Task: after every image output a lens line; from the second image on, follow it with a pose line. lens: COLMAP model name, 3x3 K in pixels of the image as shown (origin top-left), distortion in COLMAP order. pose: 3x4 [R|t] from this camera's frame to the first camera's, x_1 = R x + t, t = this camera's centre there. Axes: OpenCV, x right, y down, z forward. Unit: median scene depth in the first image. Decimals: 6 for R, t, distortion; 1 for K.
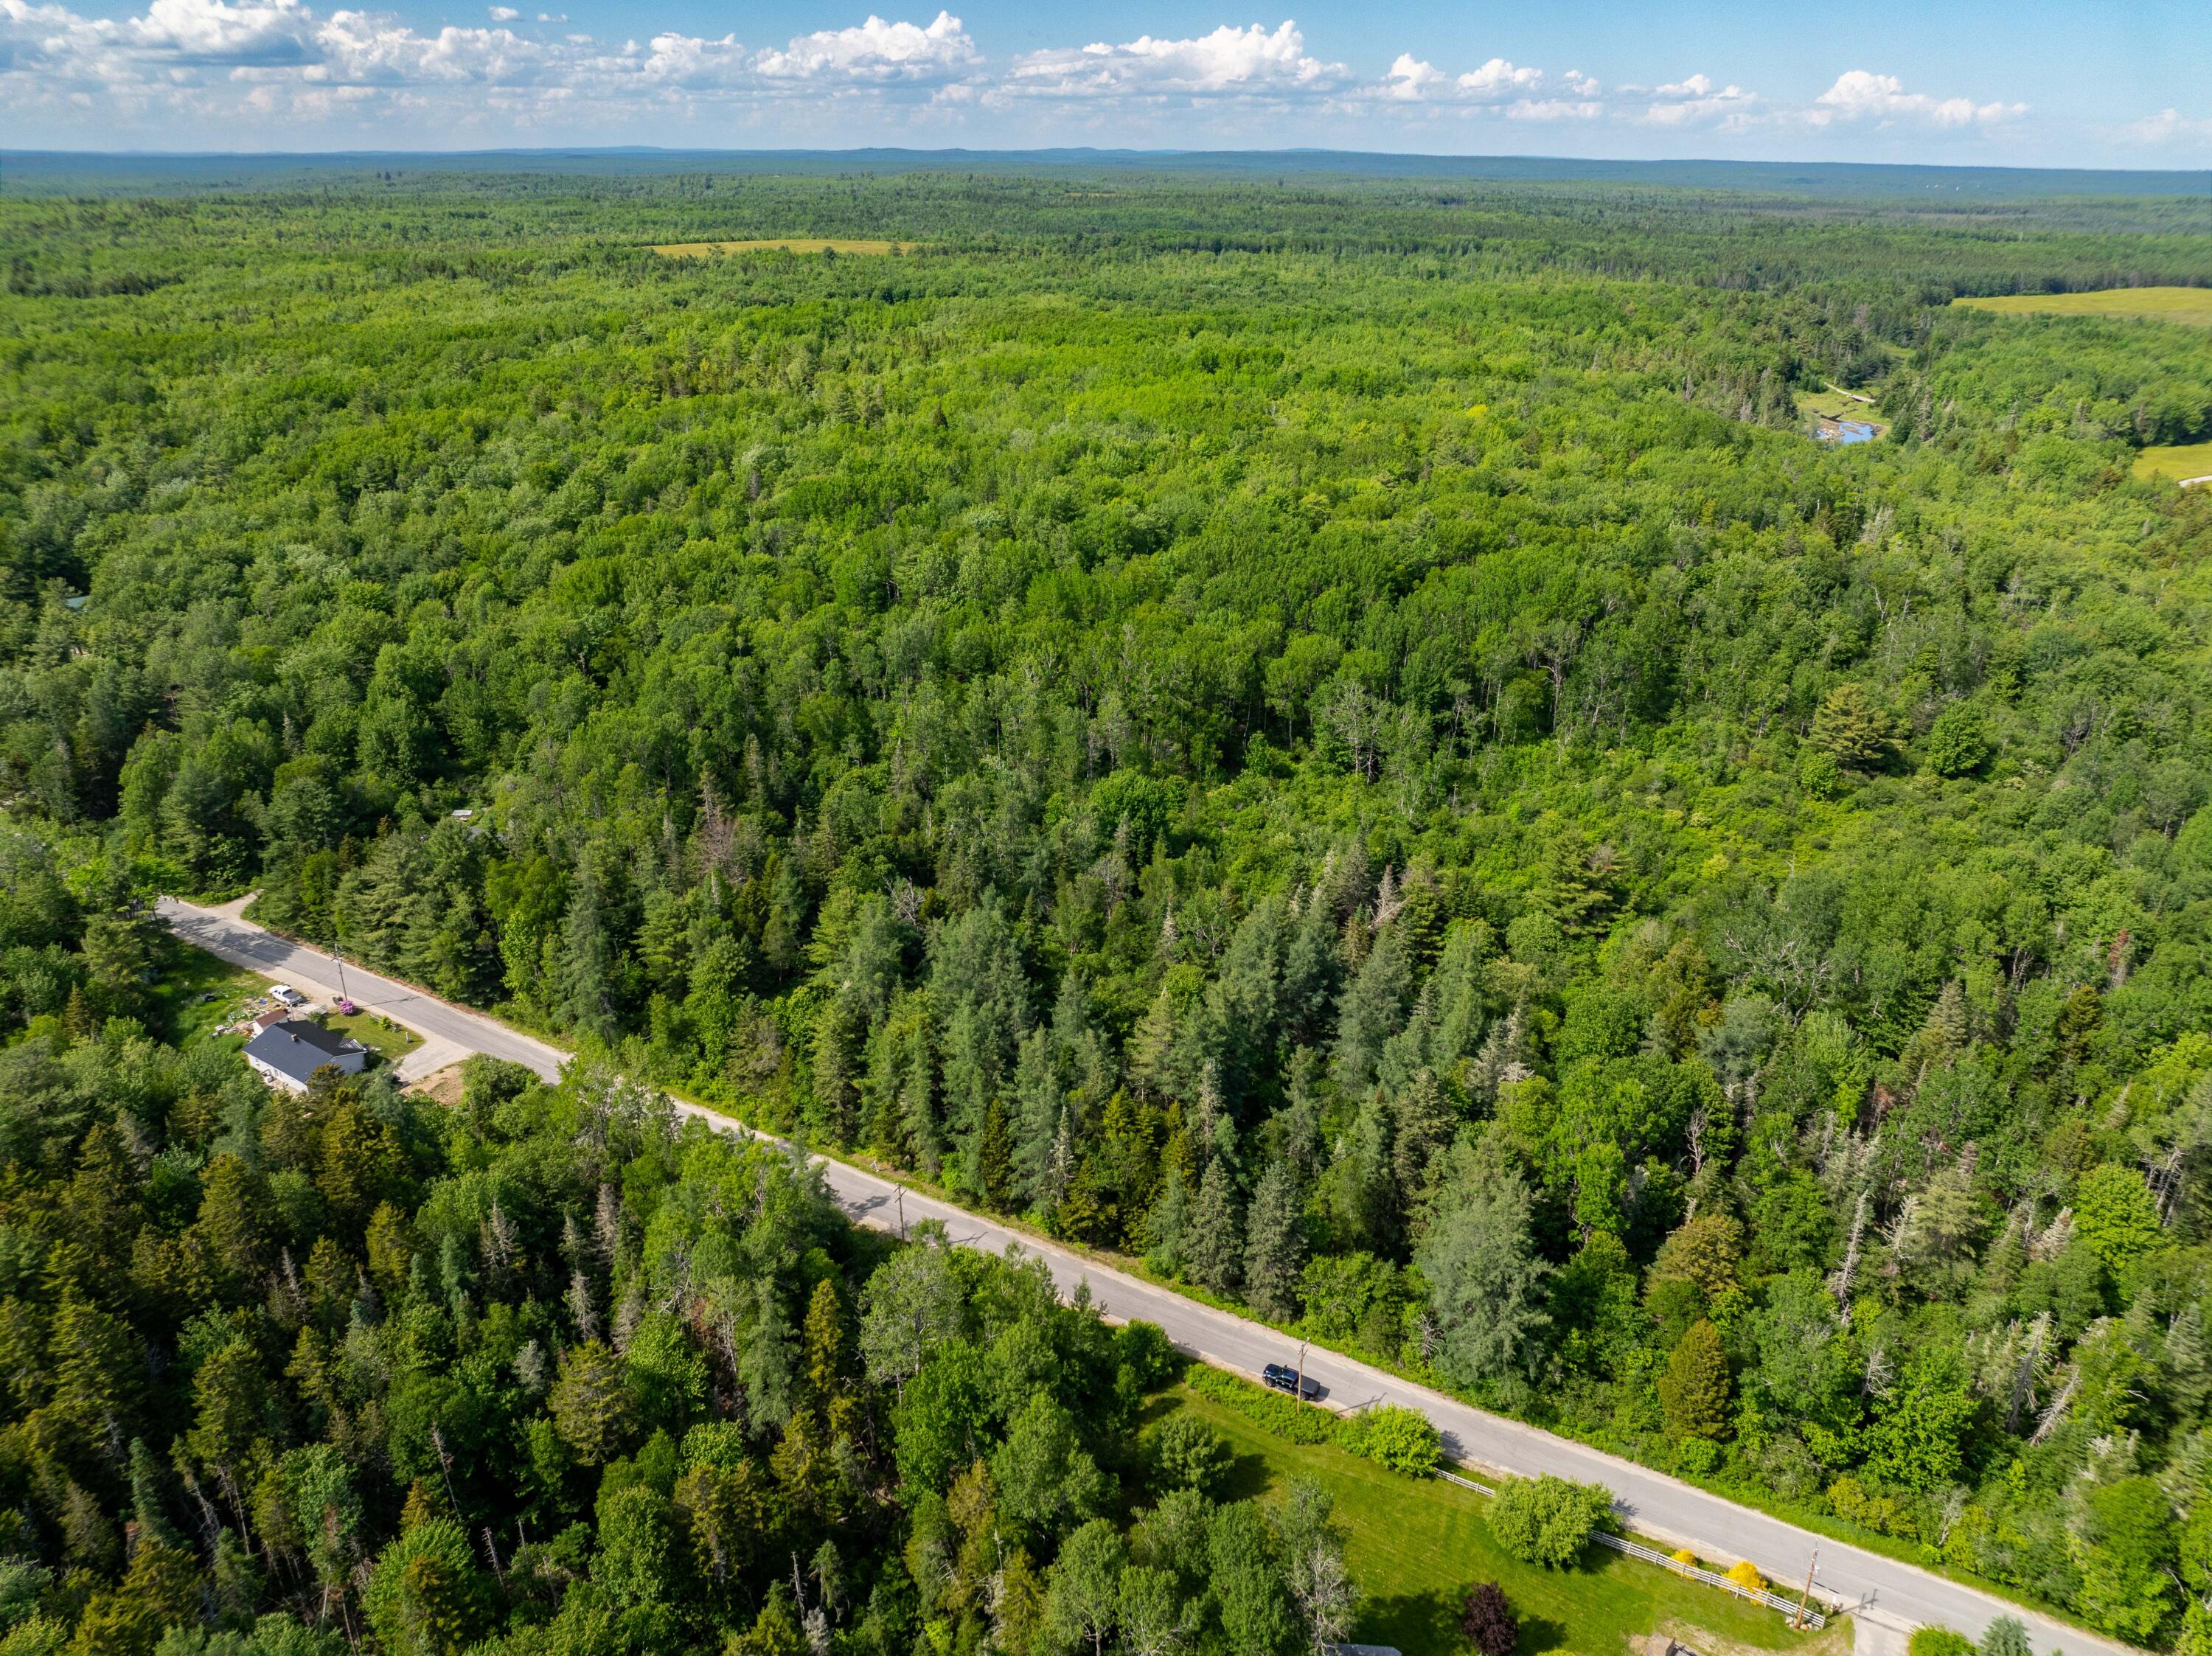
lens RADIAL K [[1567.6, 0, 1106.0], [0, 1567.6, 828.0], [0, 0, 1]] dist [-0.044746, 0.016951]
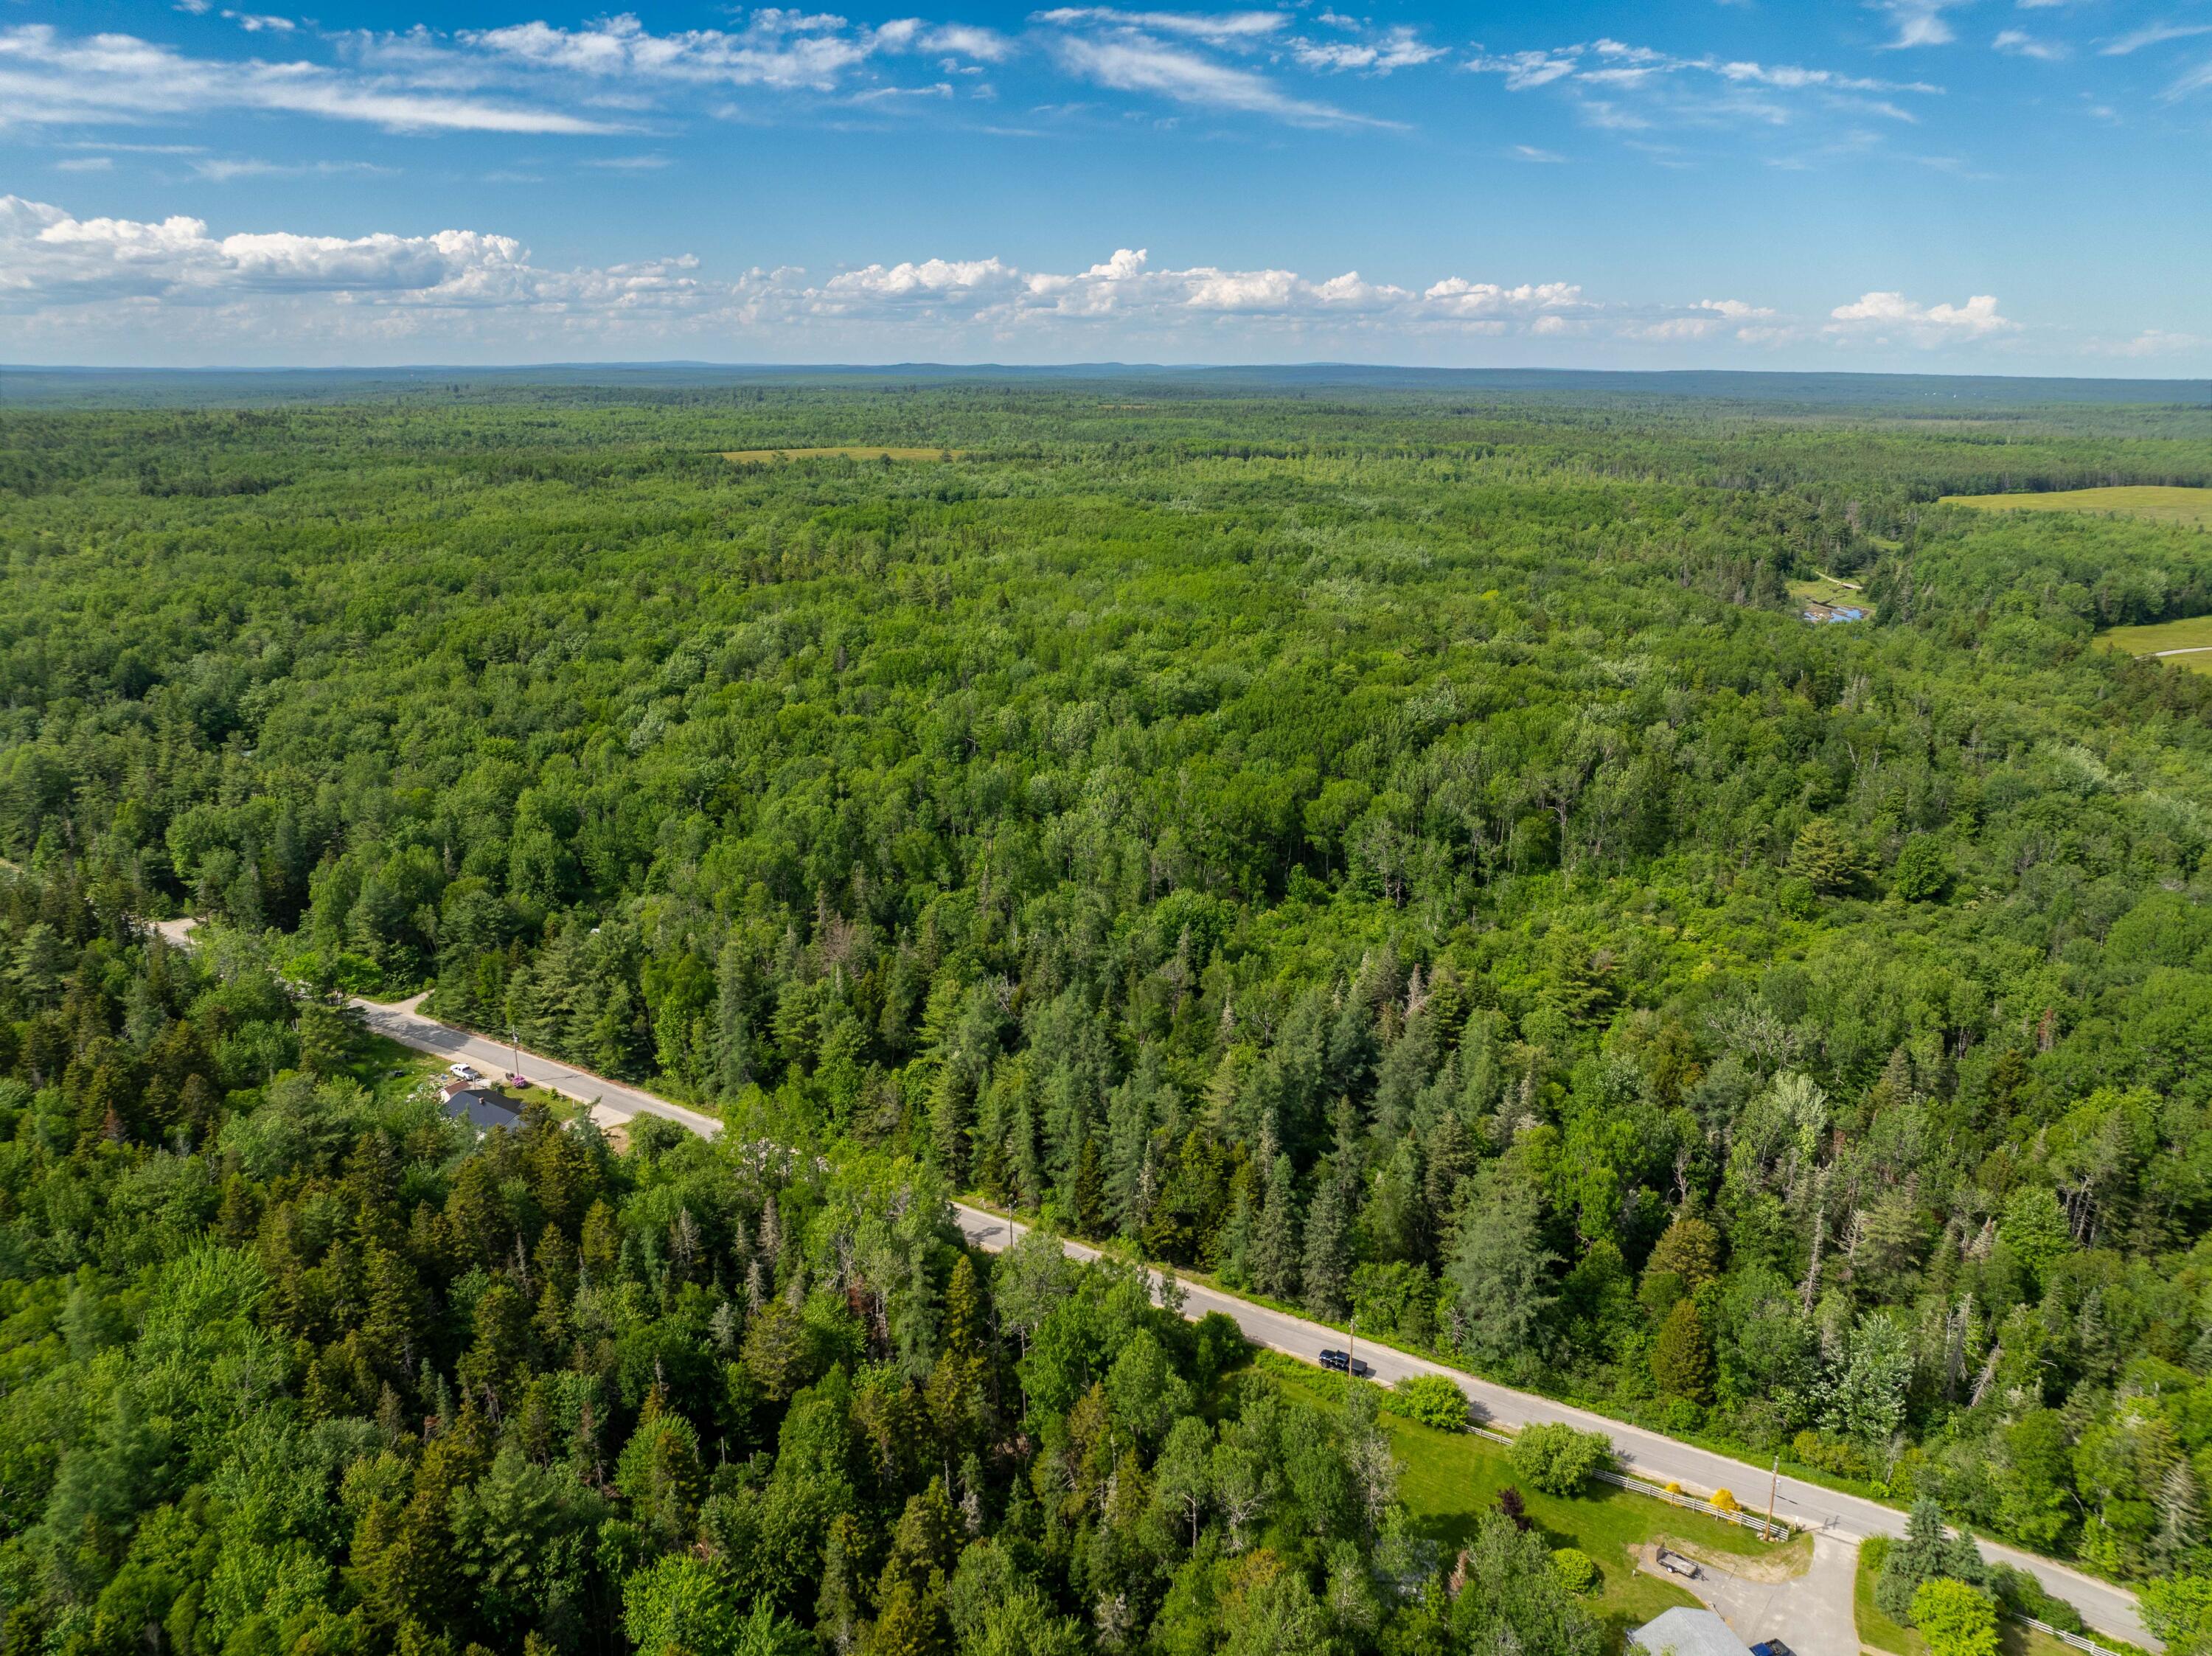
lens RADIAL K [[1567.8, 0, 1106.0], [0, 1567.8, 828.0], [0, 0, 1]] dist [-0.032843, -0.003667]
pose [[0.999865, 0.001660, -0.016331, -0.026201], [-0.003648, 0.992468, -0.122447, 0.056962], [0.016005, 0.122490, 0.992341, -0.142864]]
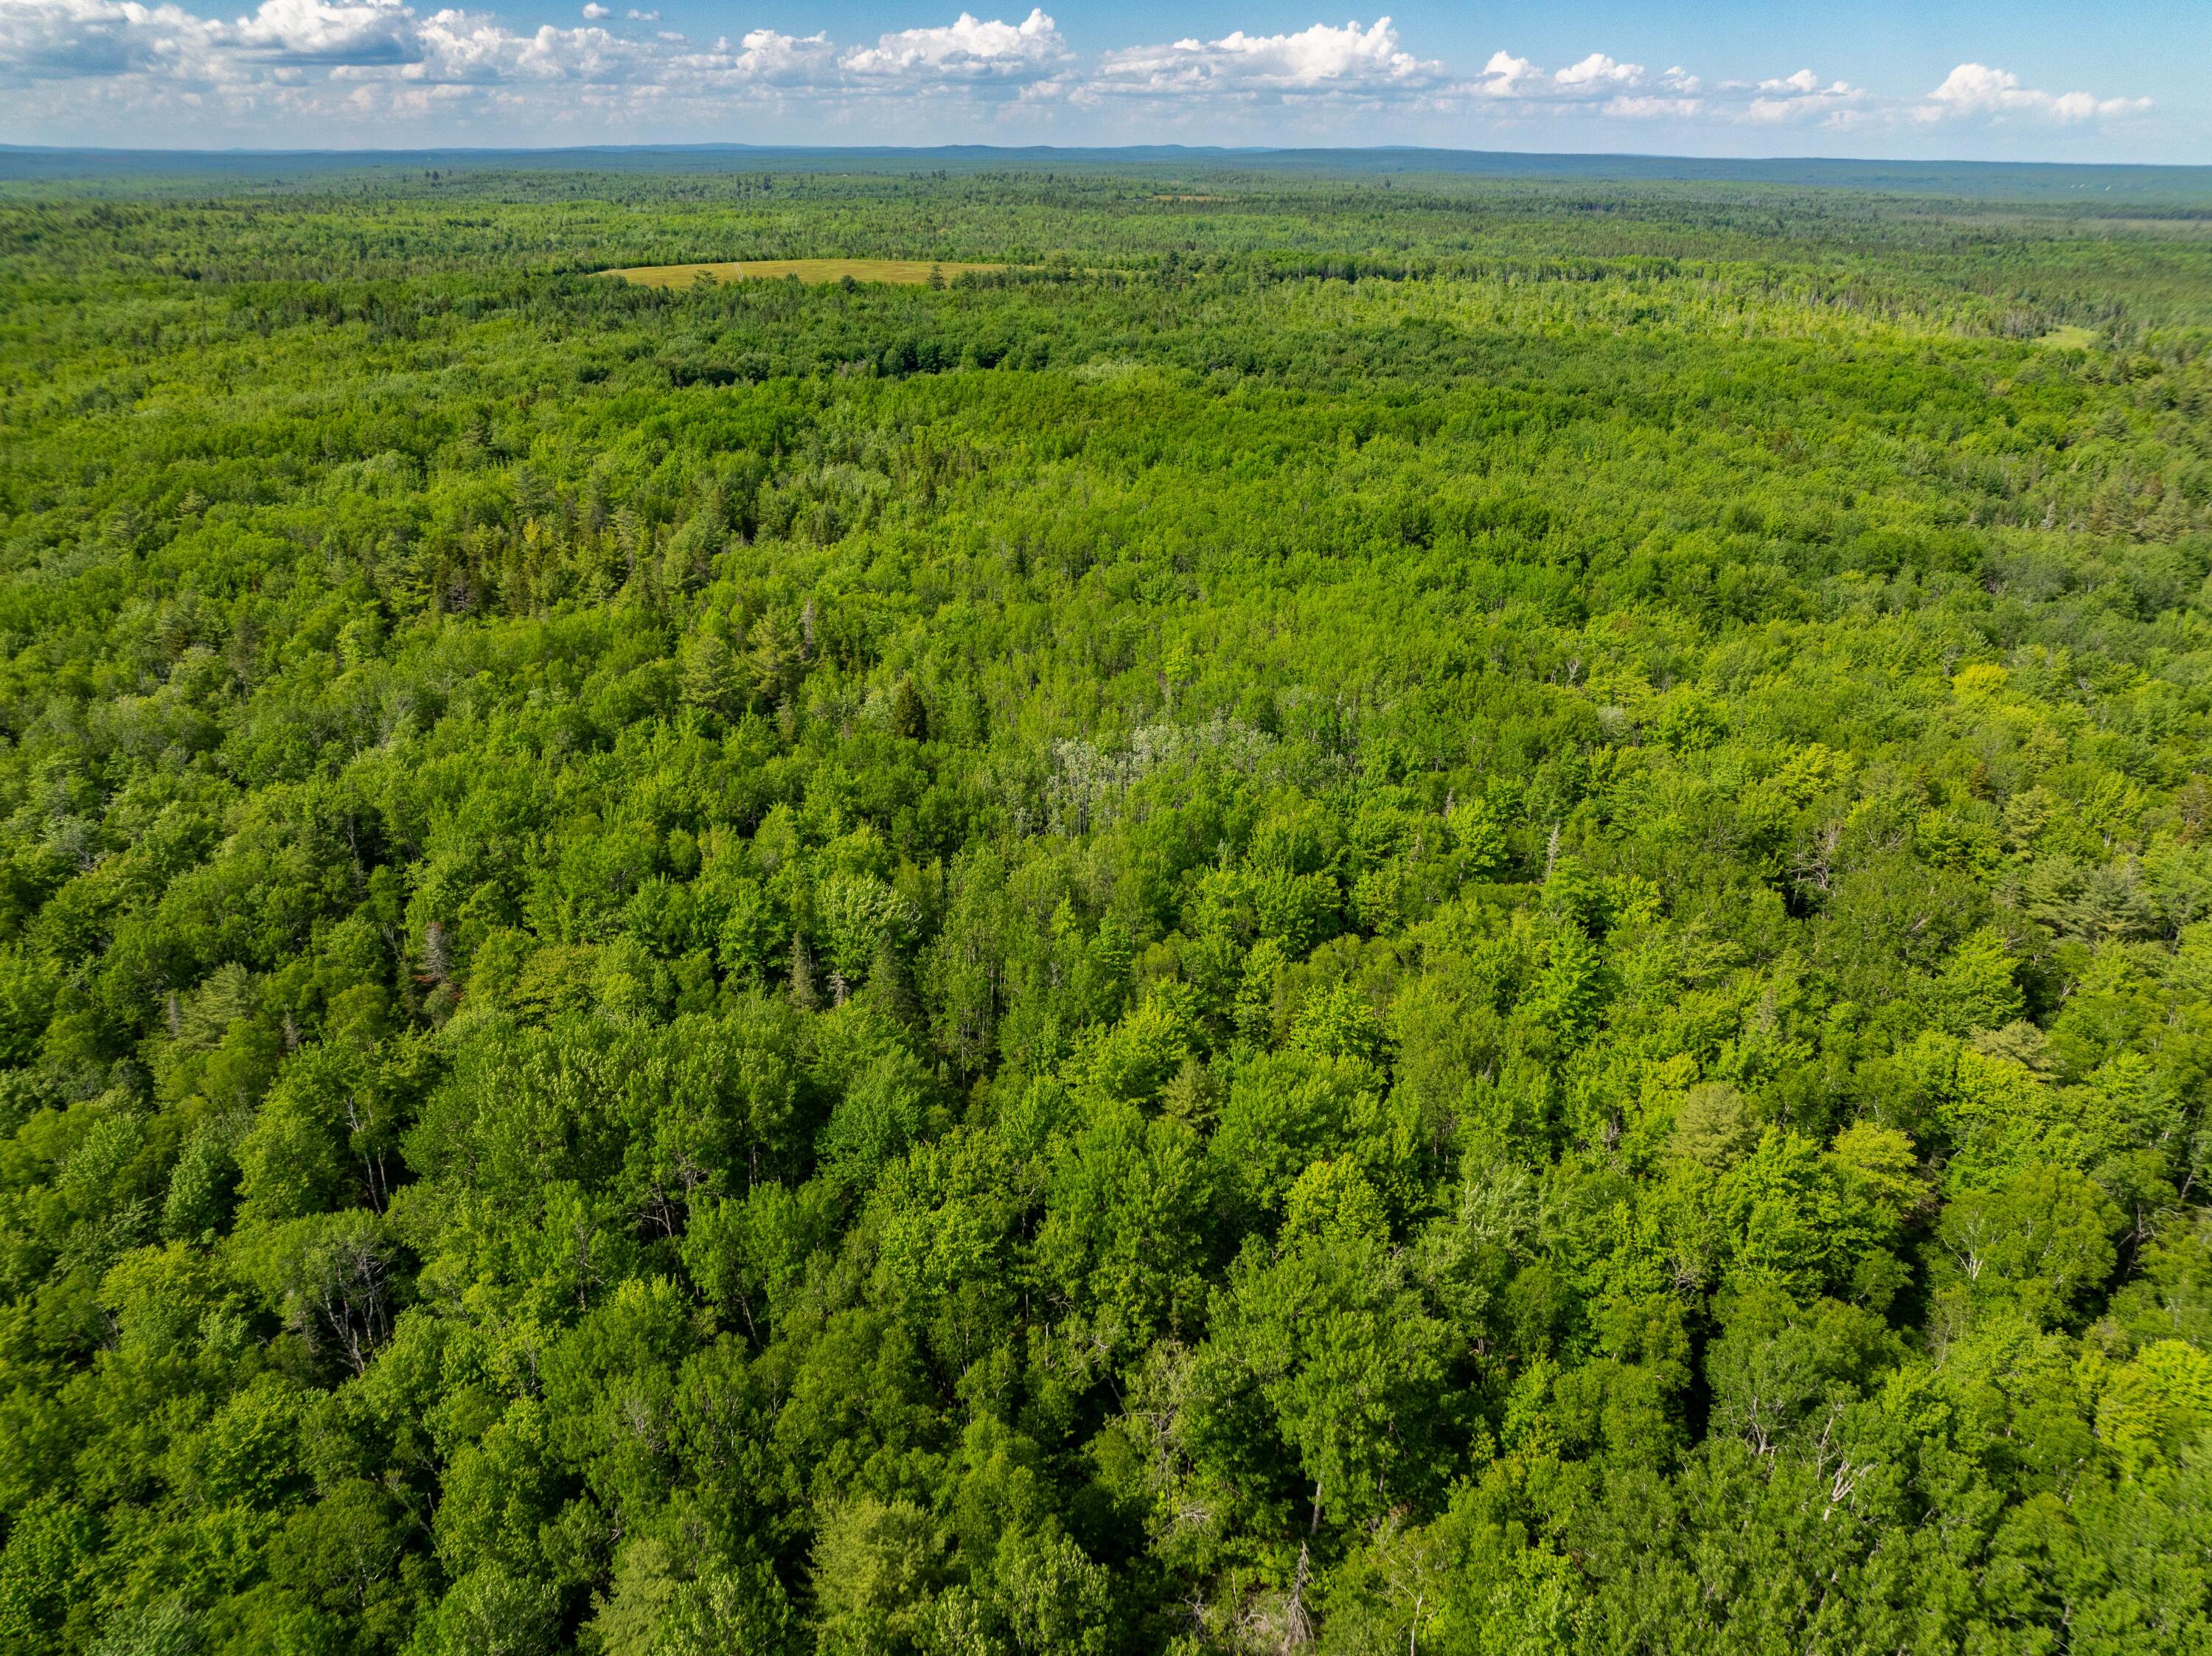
lens RADIAL K [[1567.8, 0, 1106.0], [0, 1567.8, 828.0], [0, 0, 1]] dist [-0.032843, -0.003667]
pose [[0.998624, 0.019870, -0.048537, -0.033945], [-0.019830, 0.999803, 0.001312, -0.384007], [0.048554, -0.000348, 0.998821, 0.872514]]
